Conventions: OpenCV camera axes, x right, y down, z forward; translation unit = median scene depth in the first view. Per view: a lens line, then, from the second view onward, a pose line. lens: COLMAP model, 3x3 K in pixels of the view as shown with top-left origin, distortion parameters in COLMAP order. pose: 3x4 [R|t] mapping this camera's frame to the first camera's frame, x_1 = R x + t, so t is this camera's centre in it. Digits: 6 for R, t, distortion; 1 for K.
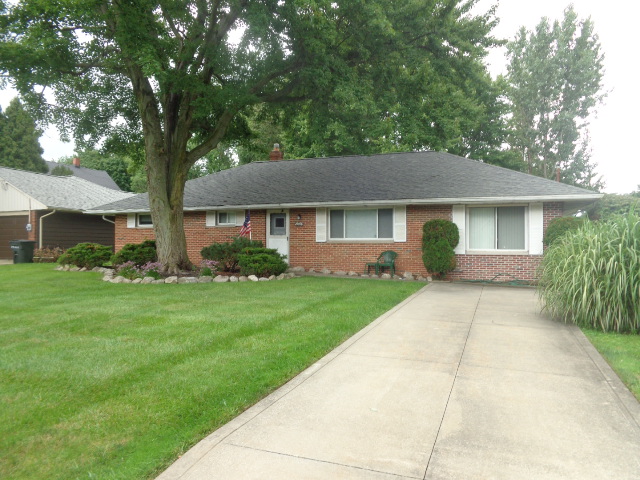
lens RADIAL K [[484.6, 0, 321.3], [0, 484.6, 238.0], [0, 0, 1]] dist [0.004172, 0.011336]
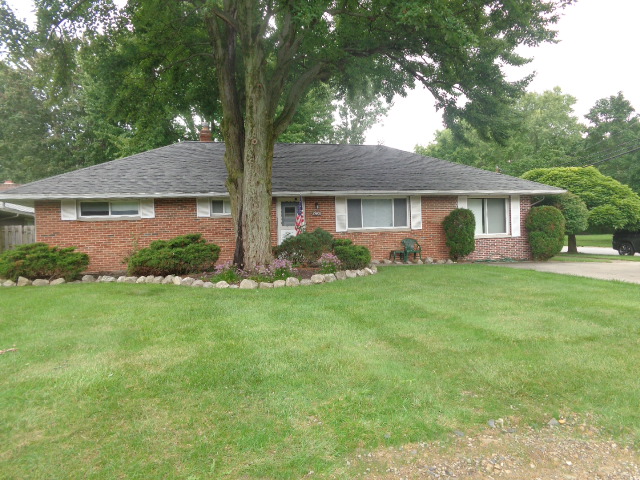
lens RADIAL K [[484.6, 0, 321.3], [0, 484.6, 238.0], [0, 0, 1]] dist [0.004172, 0.011336]
pose [[0.809106, -0.032019, 0.586790, -0.625718], [0.024346, 0.999484, 0.020968, -0.000923], [-0.587158, -0.002680, 0.809468, 0.251715]]
